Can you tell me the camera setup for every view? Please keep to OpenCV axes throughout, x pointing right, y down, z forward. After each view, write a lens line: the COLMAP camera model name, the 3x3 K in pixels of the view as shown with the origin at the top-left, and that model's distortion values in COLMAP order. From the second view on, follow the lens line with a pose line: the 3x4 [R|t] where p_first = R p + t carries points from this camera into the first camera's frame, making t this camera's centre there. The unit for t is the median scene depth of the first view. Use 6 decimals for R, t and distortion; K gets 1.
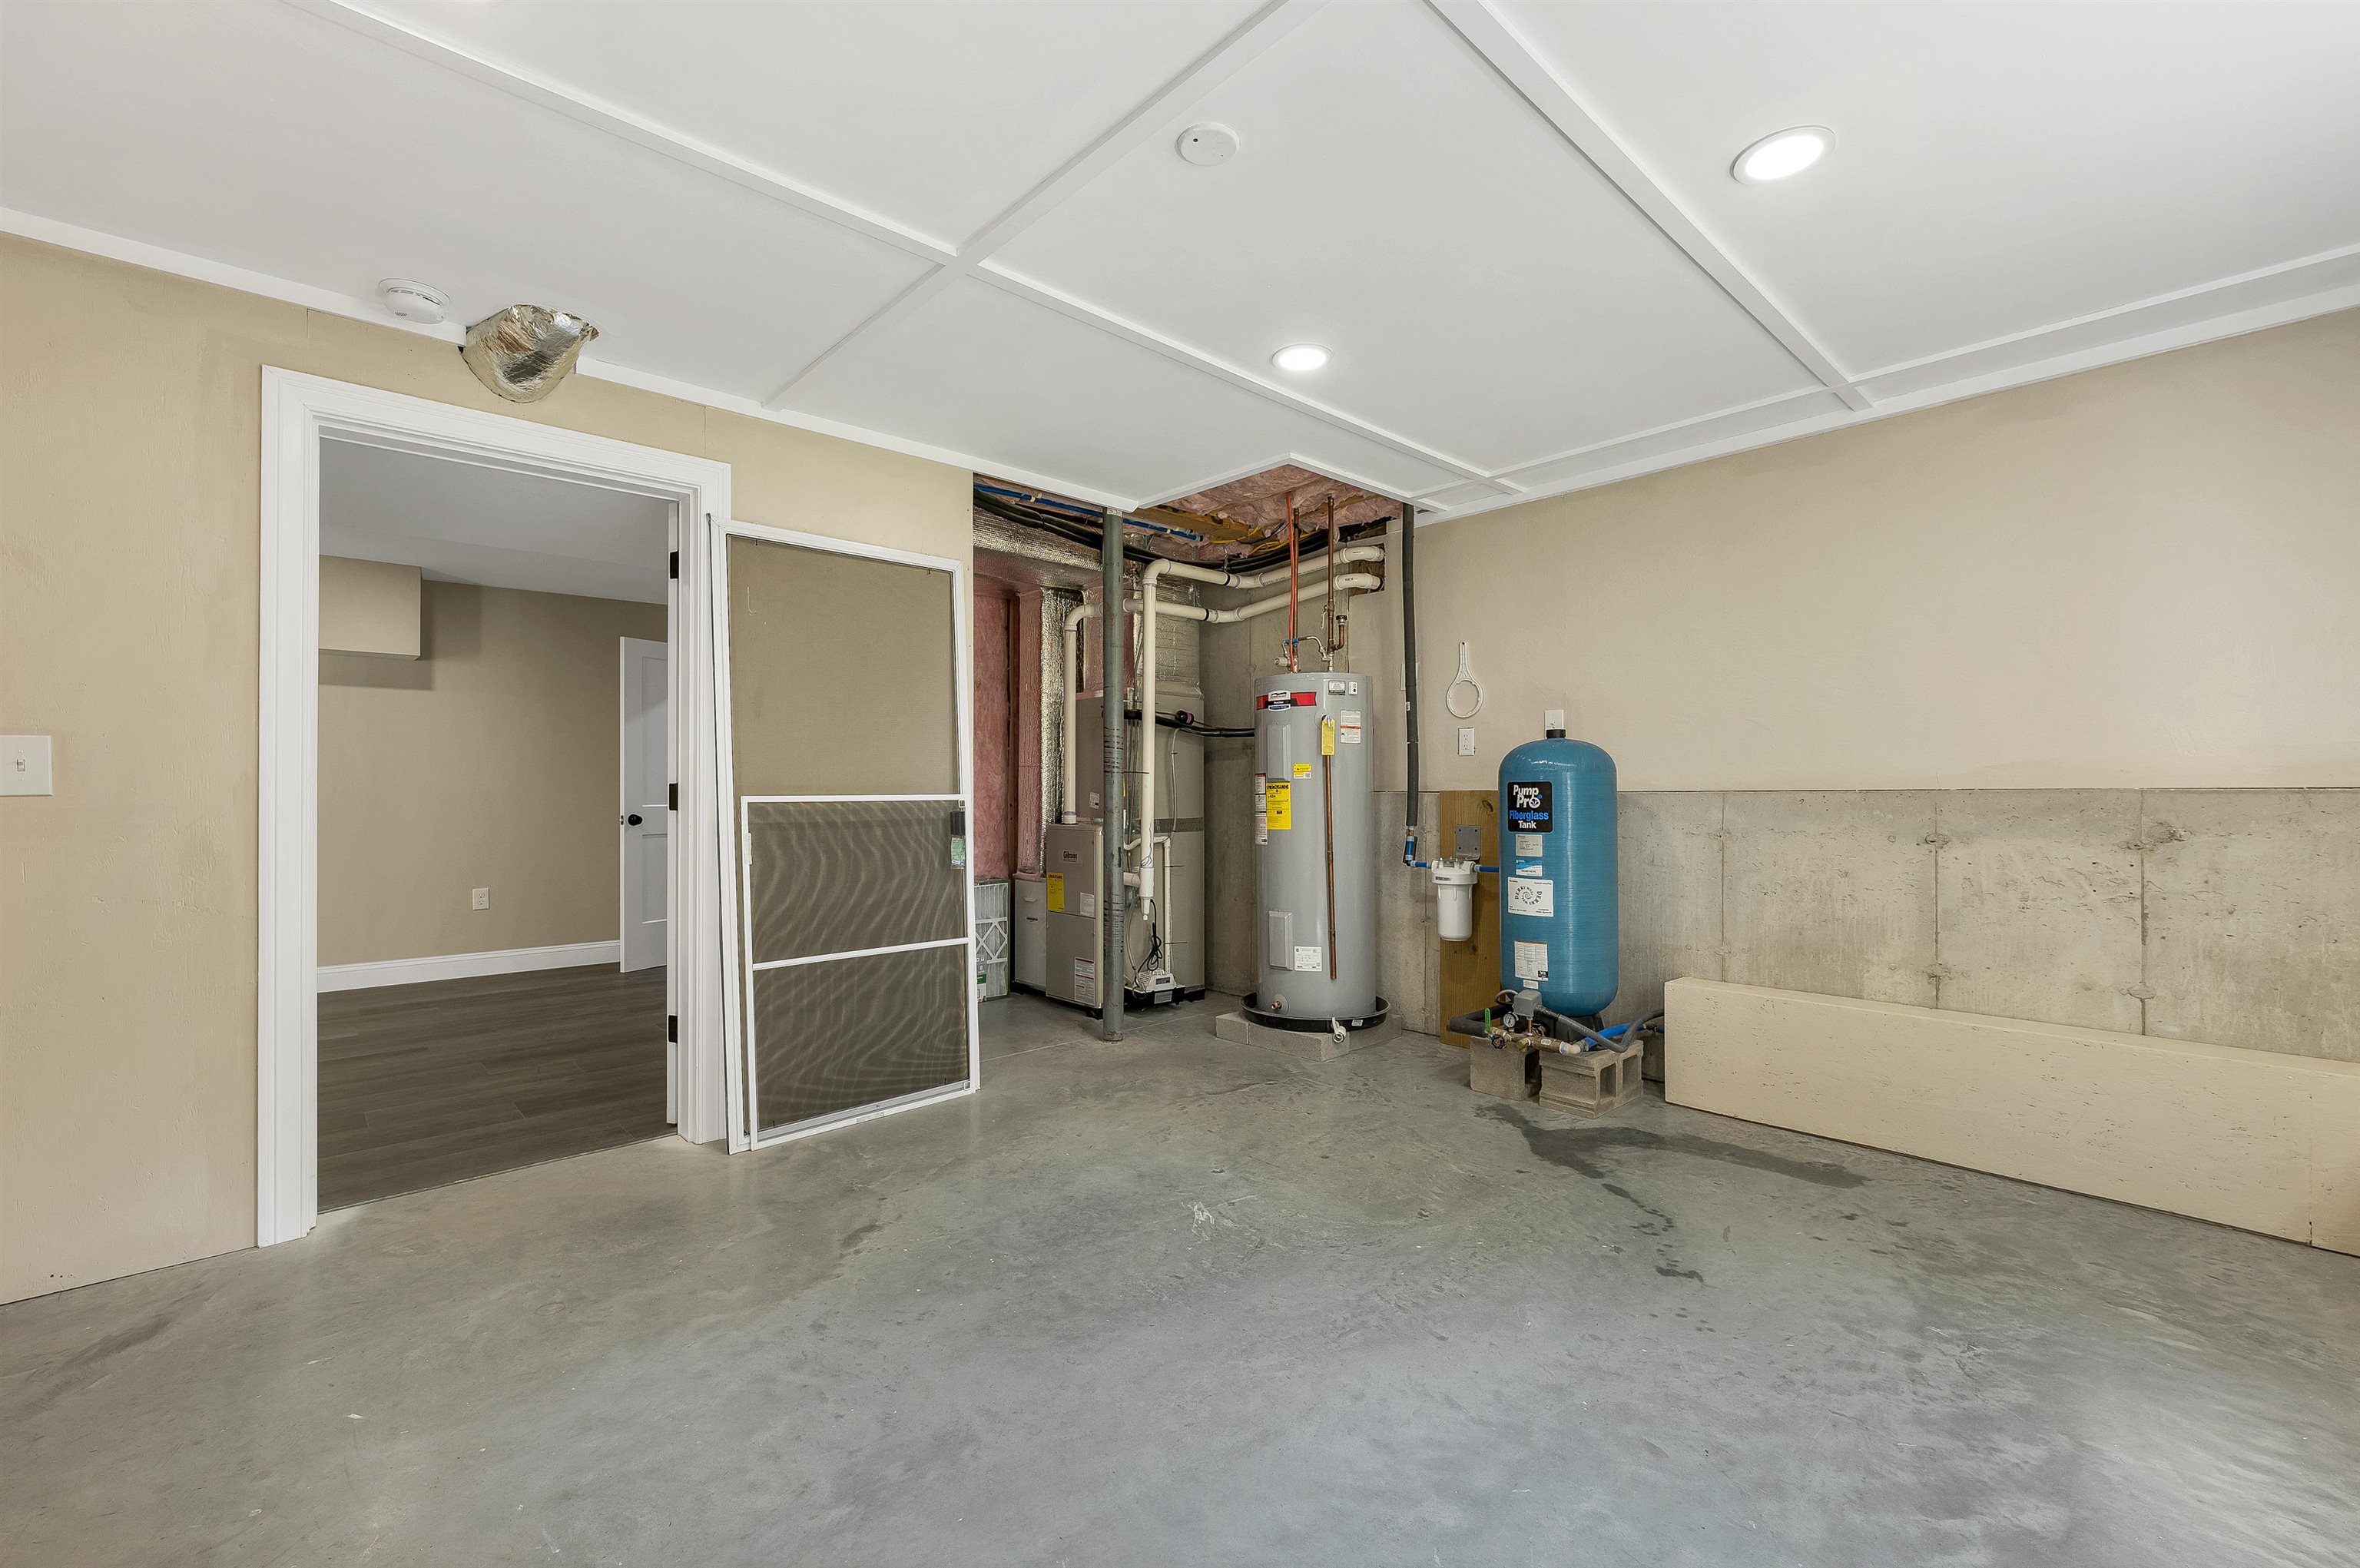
lens RADIAL K [[982.7, 0, 1182.1], [0, 982.7, 787.8], [0, 0, 1]] dist [0.000237, -0.000512]
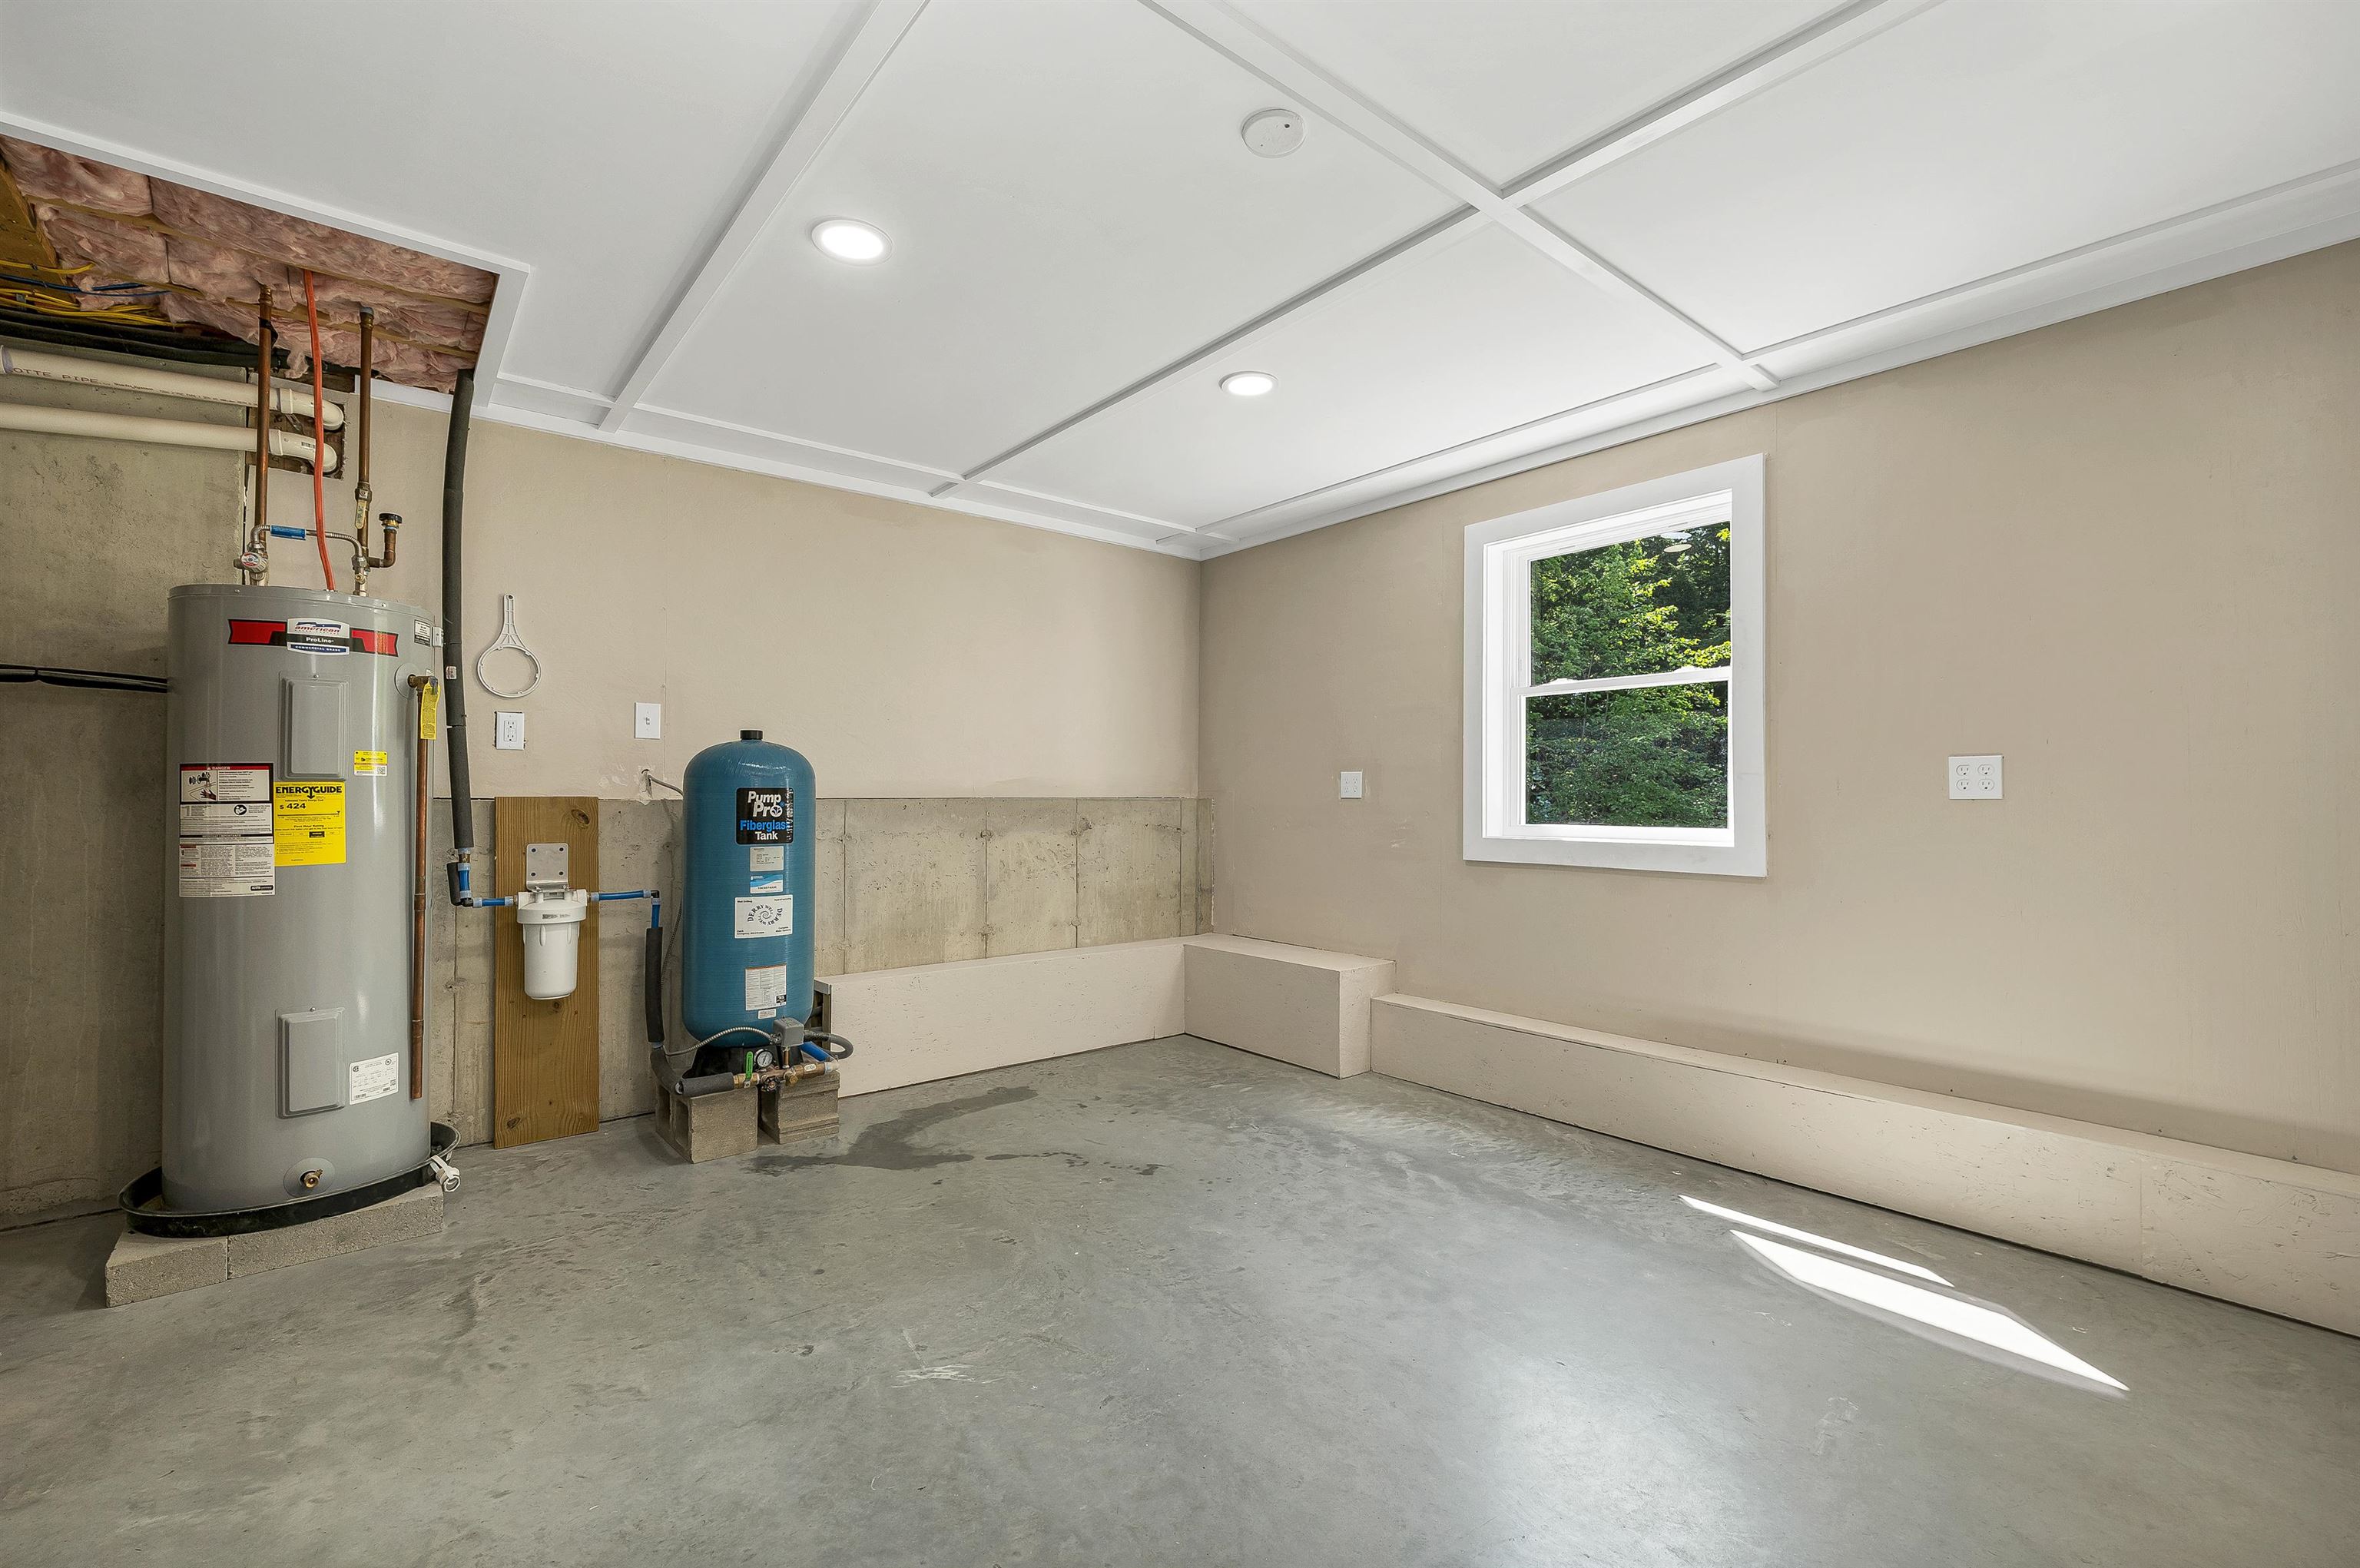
lens RADIAL K [[982.7, 0, 1179.5], [0, 982.7, 788.6], [0, 0, 1]] dist [0.000237, -0.000512]
pose [[0.076040, 0.011649, 0.997037, -0.578870], [-0.006209, 0.999918, -0.011209, 0.002549], [-0.997085, -0.005338, 0.076106, 0.628365]]
